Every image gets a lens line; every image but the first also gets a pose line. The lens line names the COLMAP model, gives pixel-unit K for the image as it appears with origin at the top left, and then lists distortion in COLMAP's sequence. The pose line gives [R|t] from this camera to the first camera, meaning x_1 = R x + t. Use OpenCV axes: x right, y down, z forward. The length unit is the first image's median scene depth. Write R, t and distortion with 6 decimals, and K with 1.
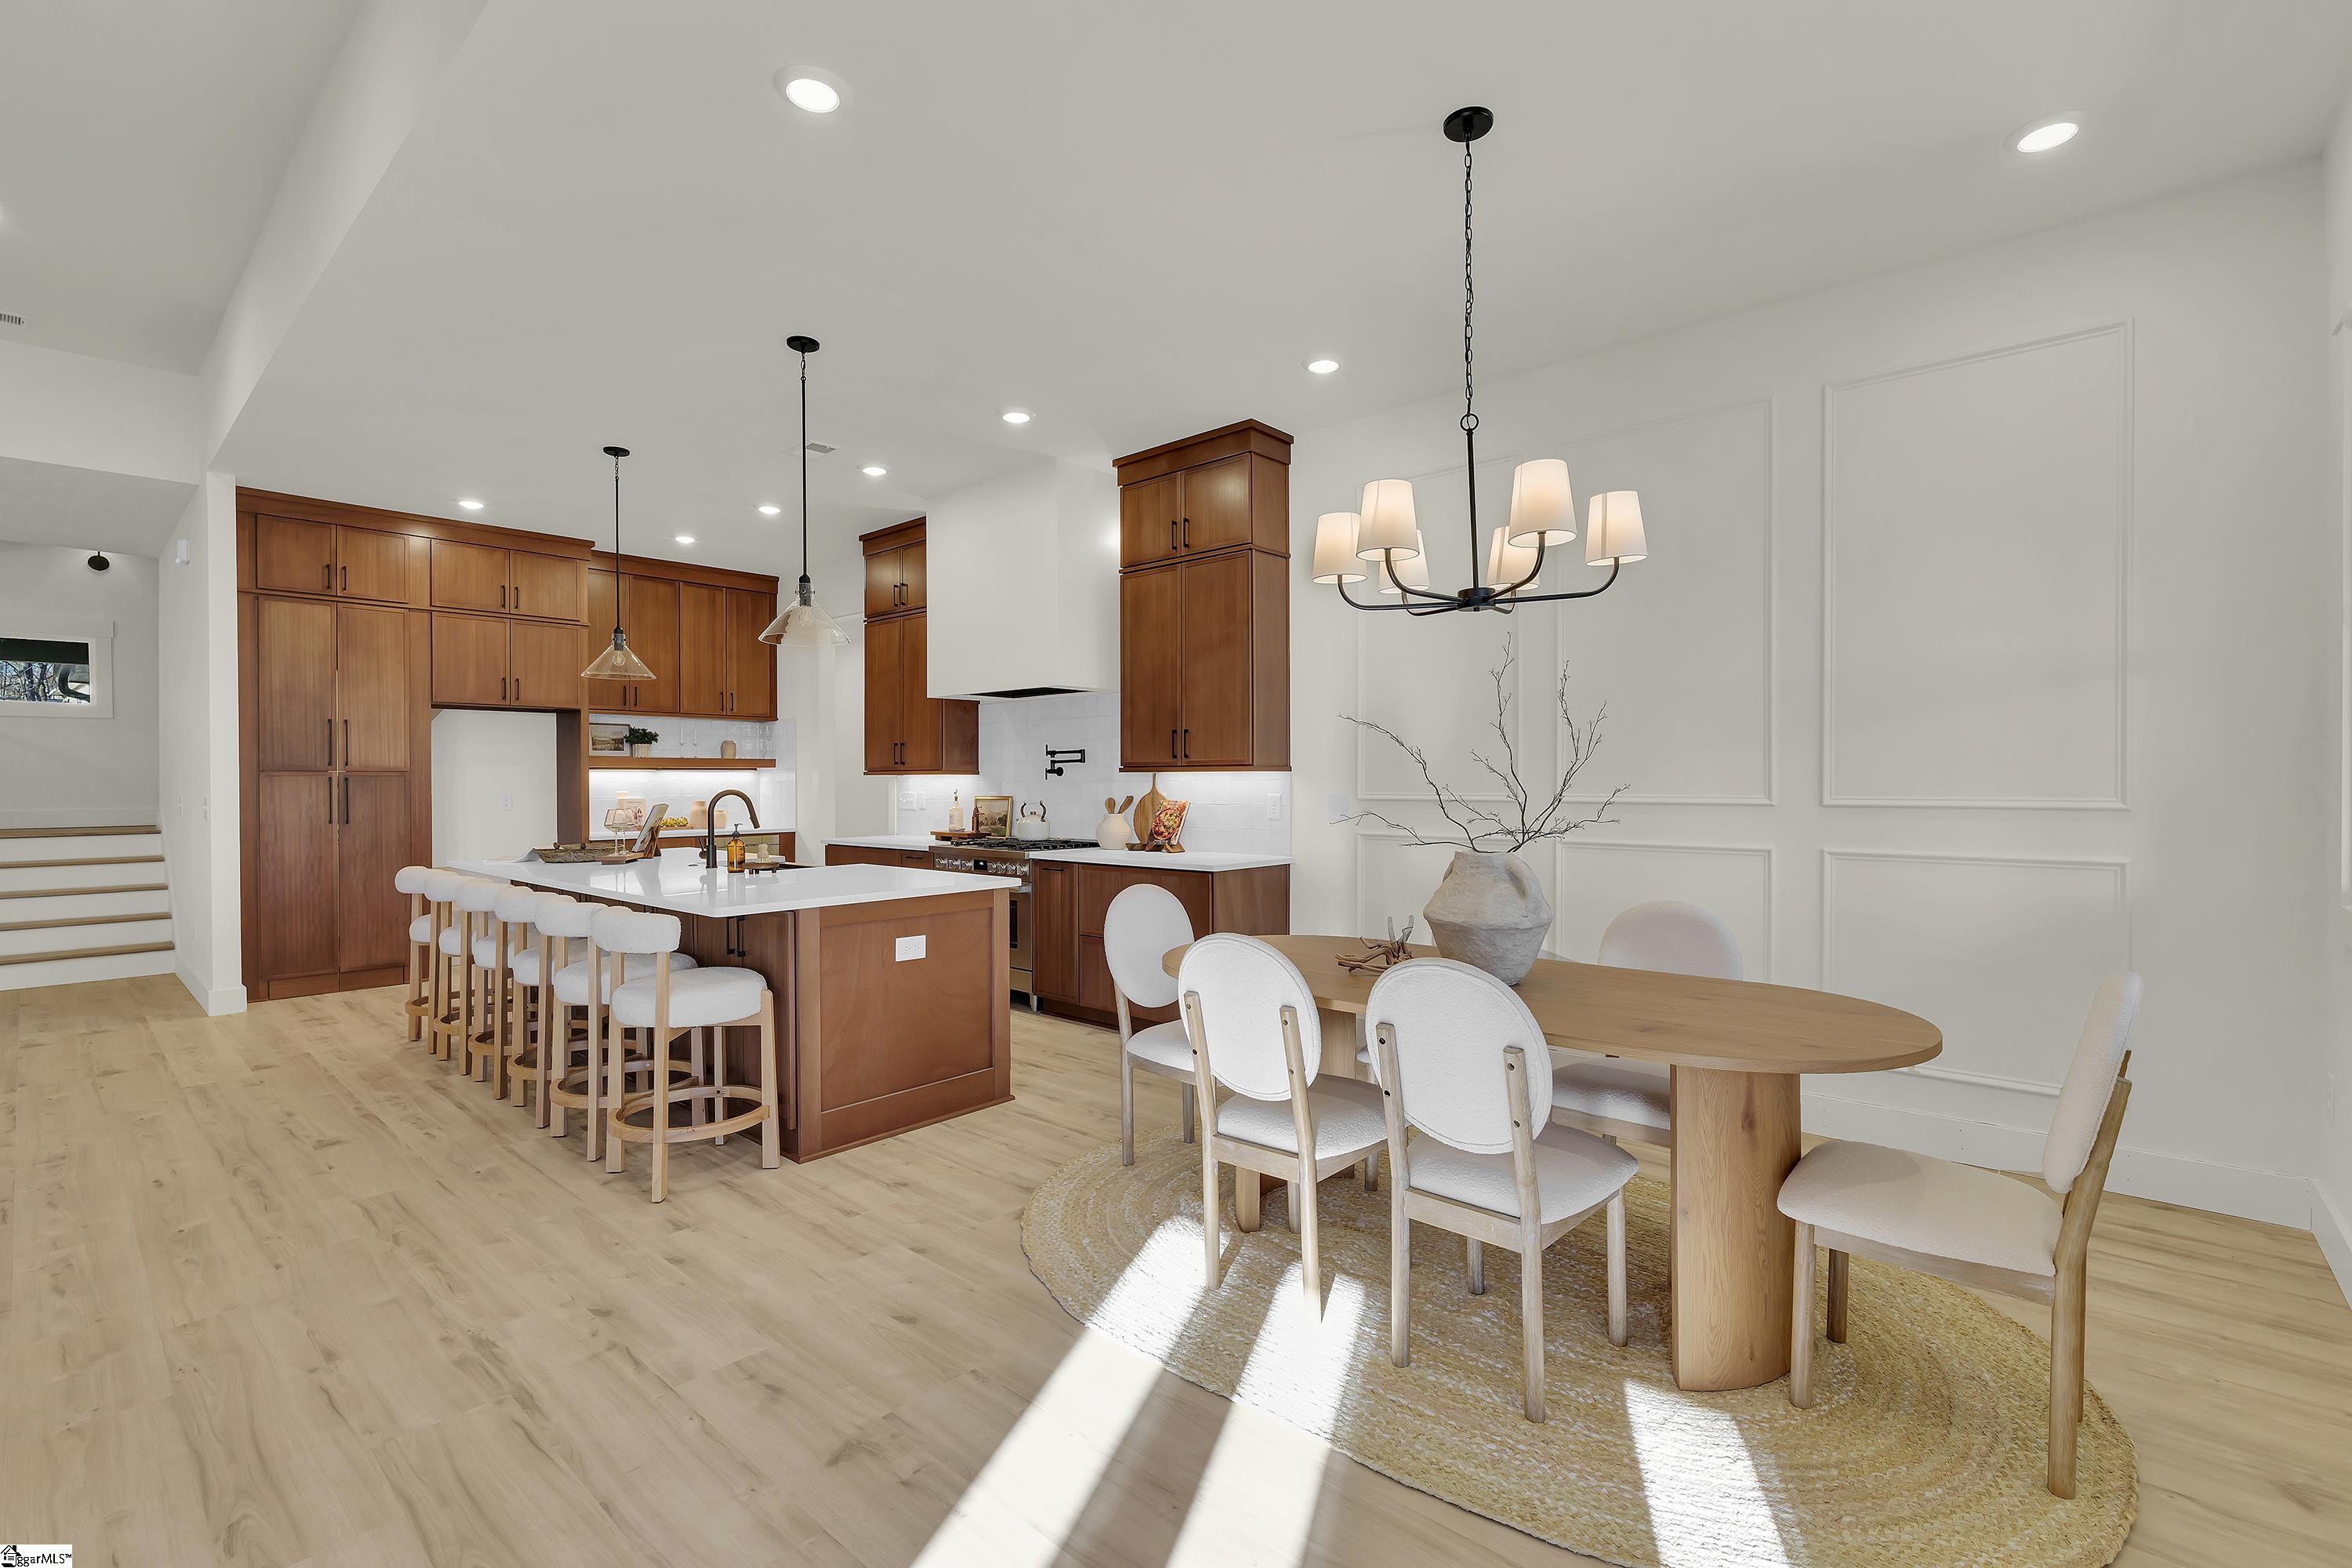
lens RADIAL K [[1025.6, 0, 1183.1], [0, 1025.6, 786.9], [0, 0, 1]] dist [-0.020883, 0.000130]
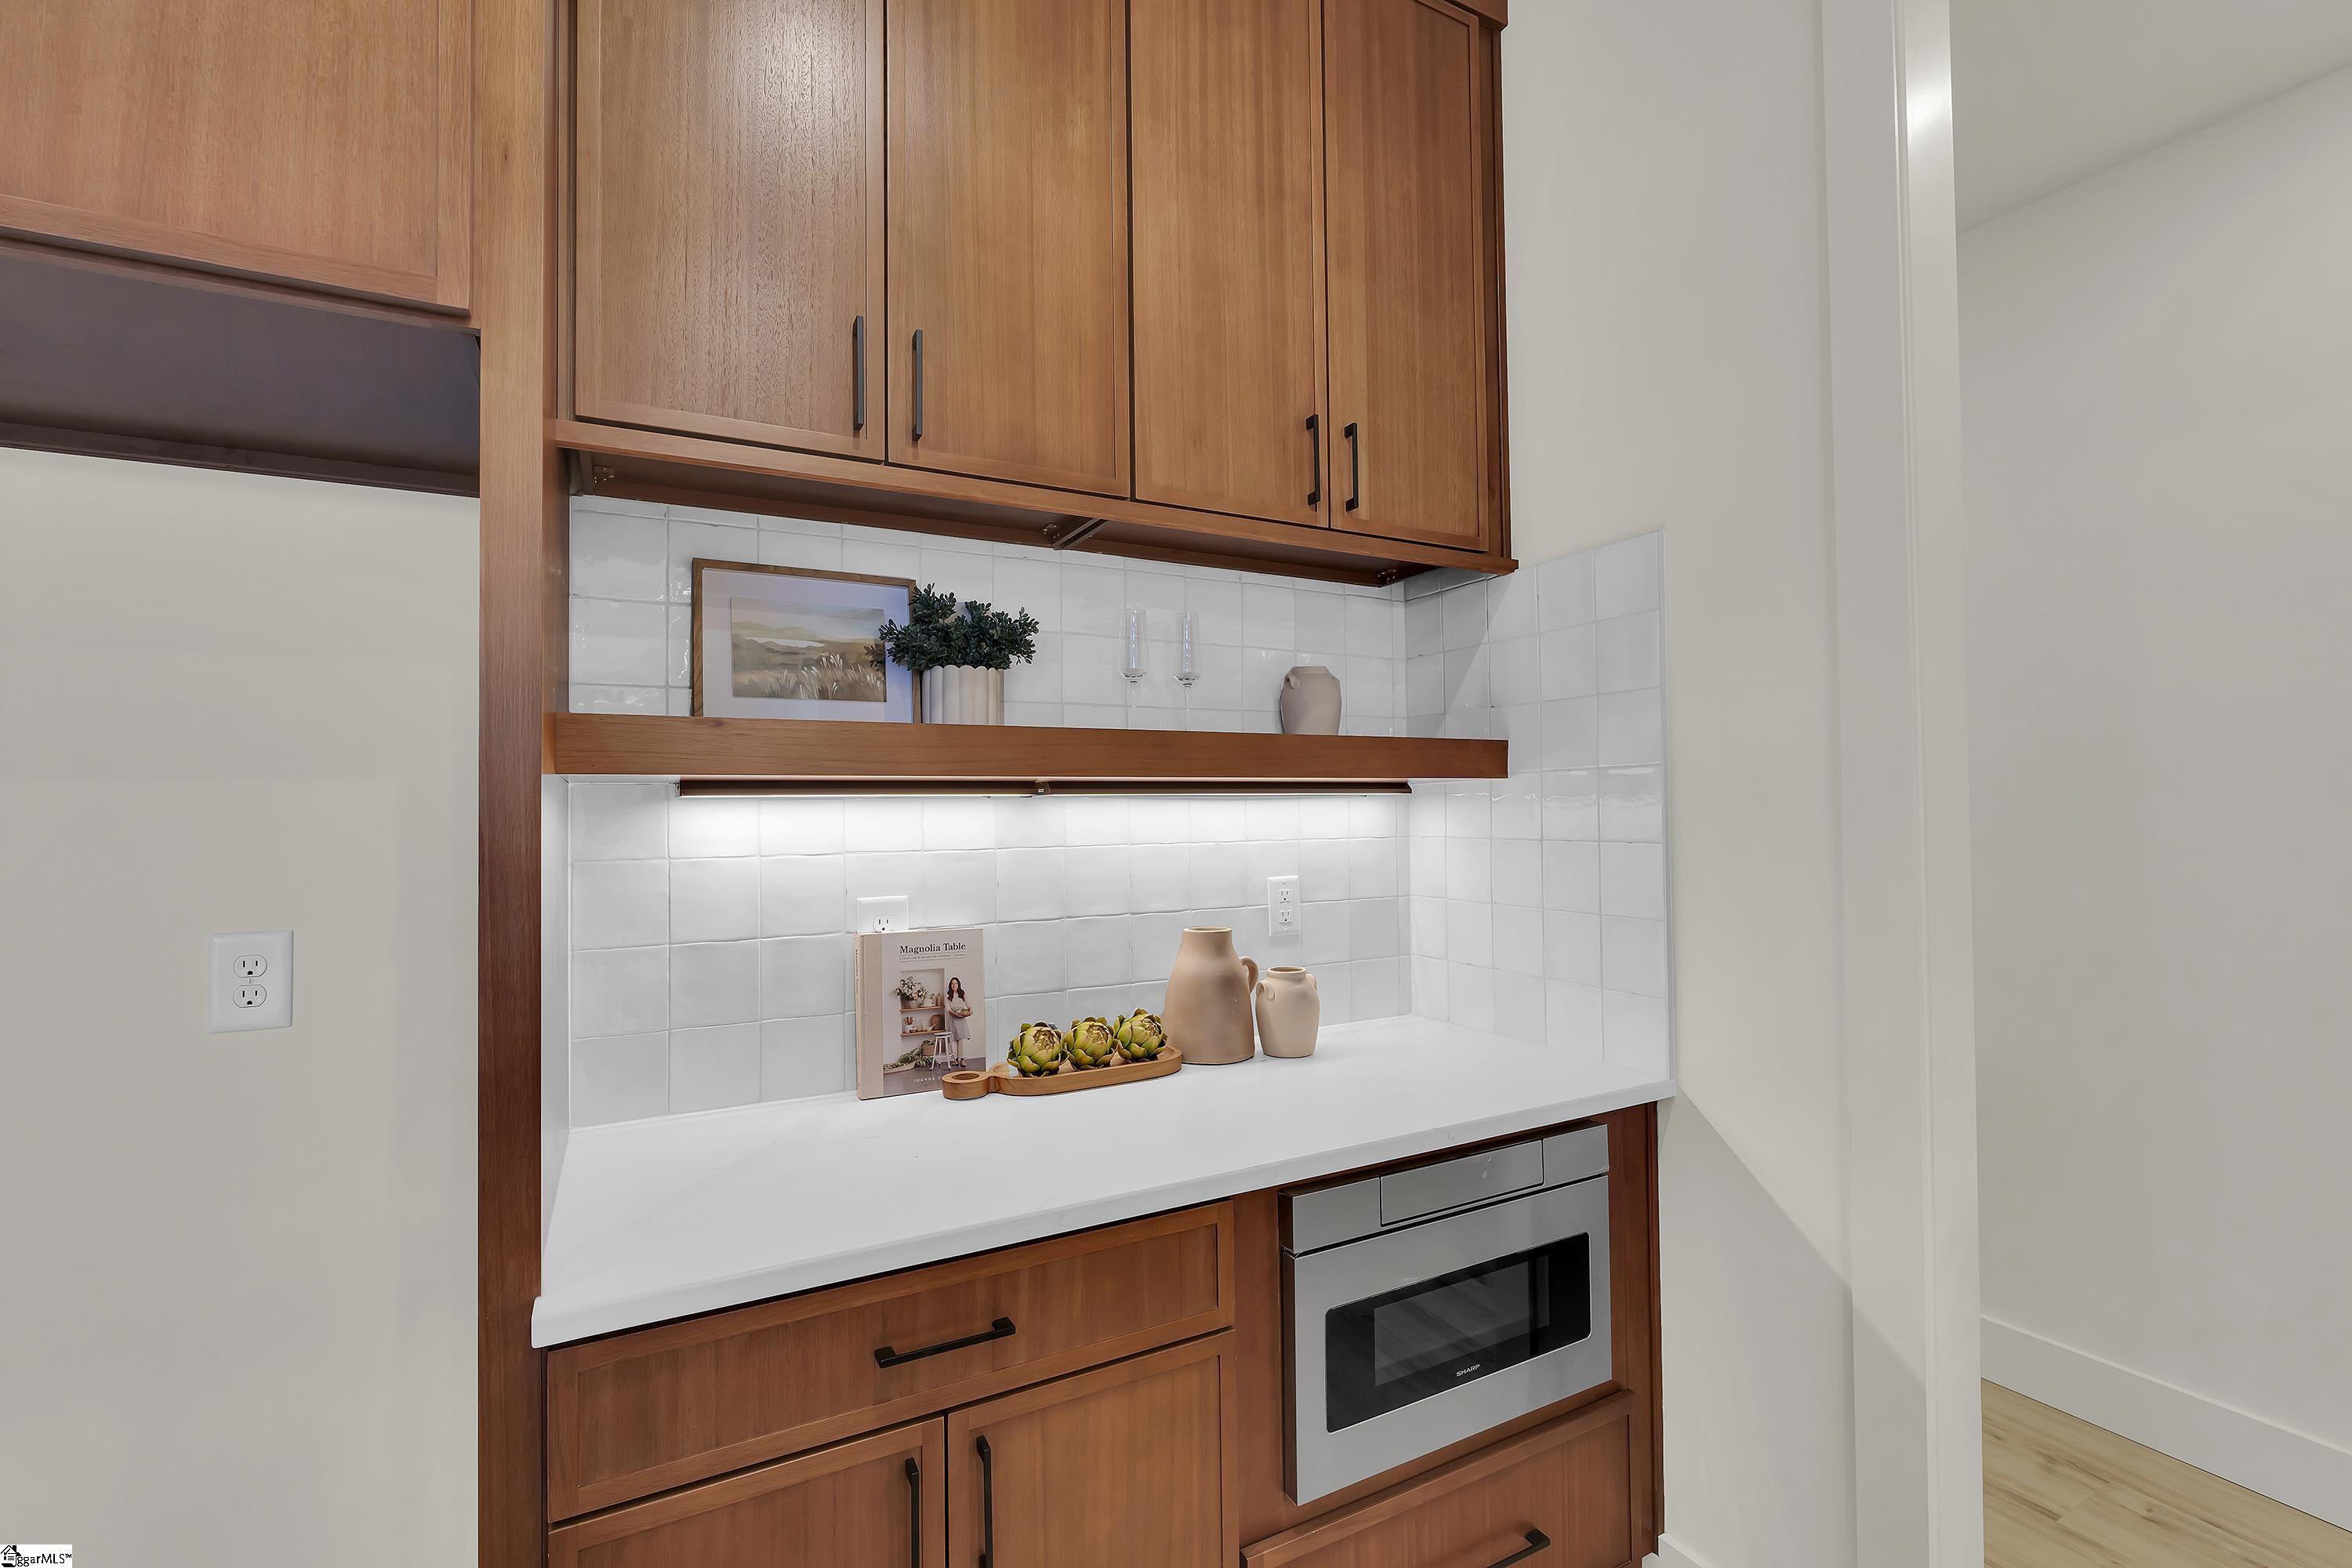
lens RADIAL K [[1025.6, 0, 1174.1], [0, 1025.6, 775.7], [0, 0, 1]] dist [-0.020883, 0.000130]
pose [[0.938919, -0.004821, -0.344105, -0.393879], [-0.001011, 0.999859, -0.016766, -0.015503], [0.344137, 0.016090, 0.938781, 0.770048]]
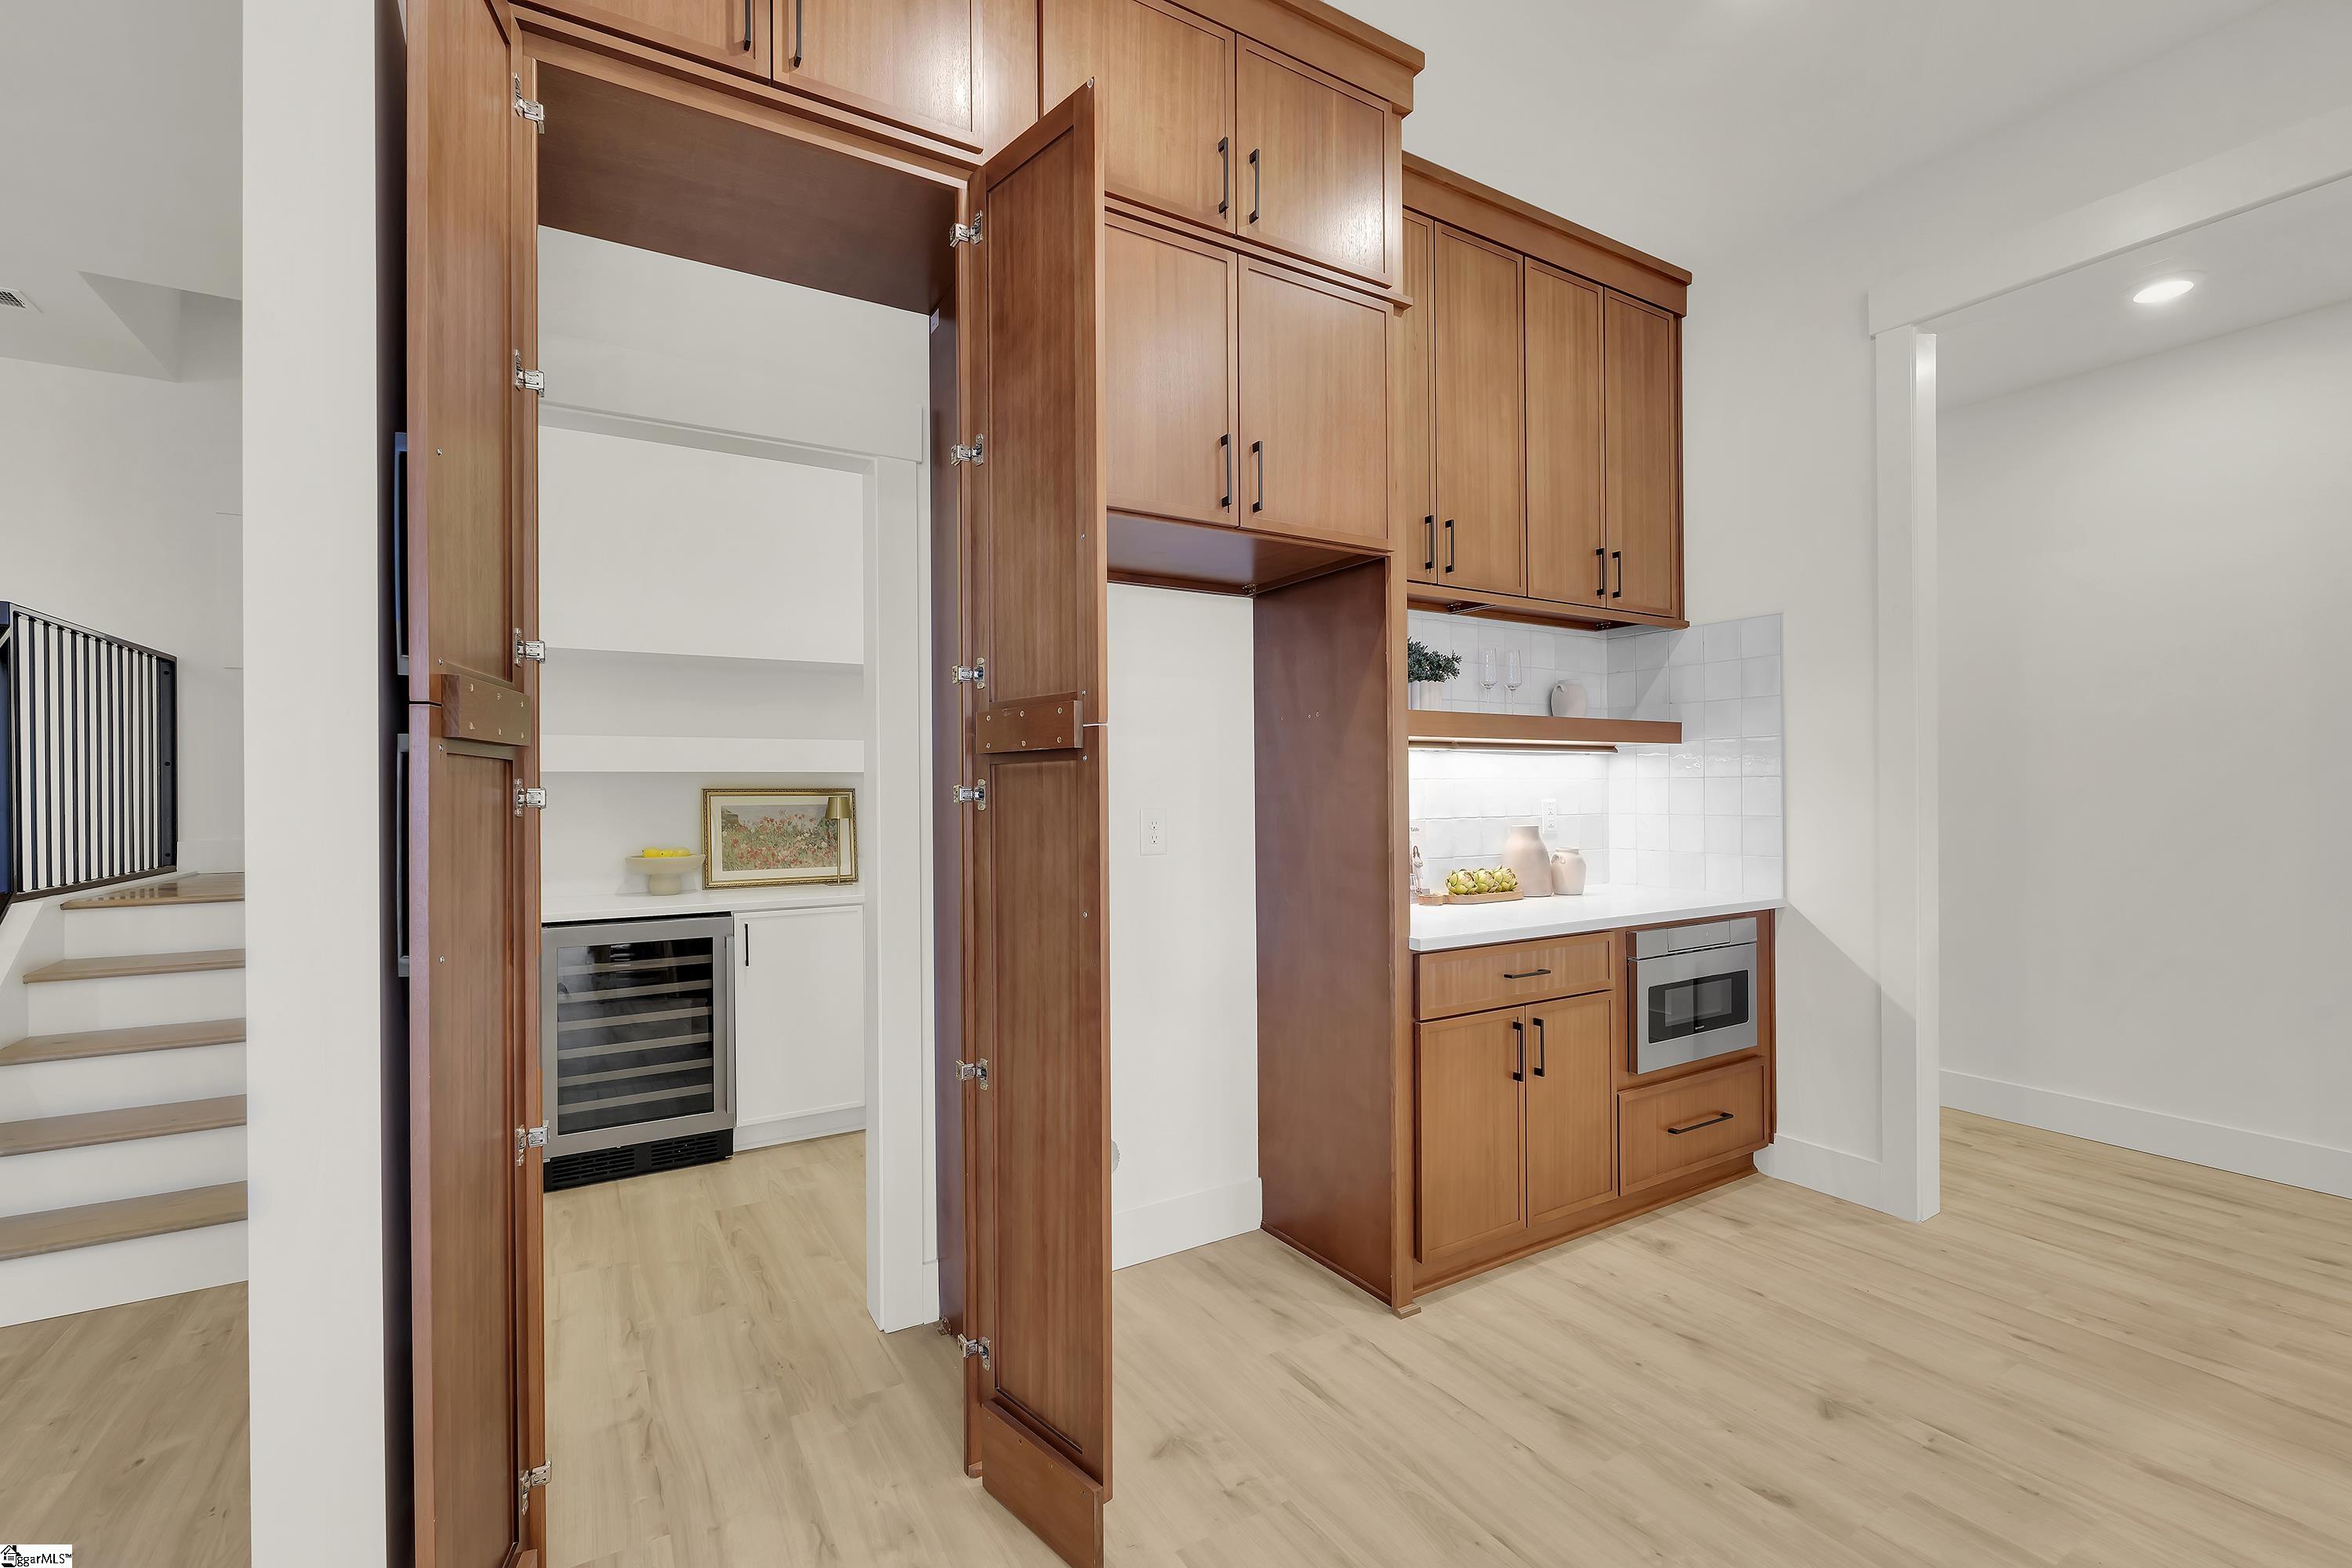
lens RADIAL K [[1025.6, 0, 1164.6], [0, 1025.6, 773.5], [0, 0, 1]] dist [-0.020883, 0.000130]
pose [[0.954561, 0.005967, -0.297957, -0.477592], [-0.006033, 0.999982, 0.000696, -0.005898], [0.297956, 0.001134, 0.954579, 0.560505]]
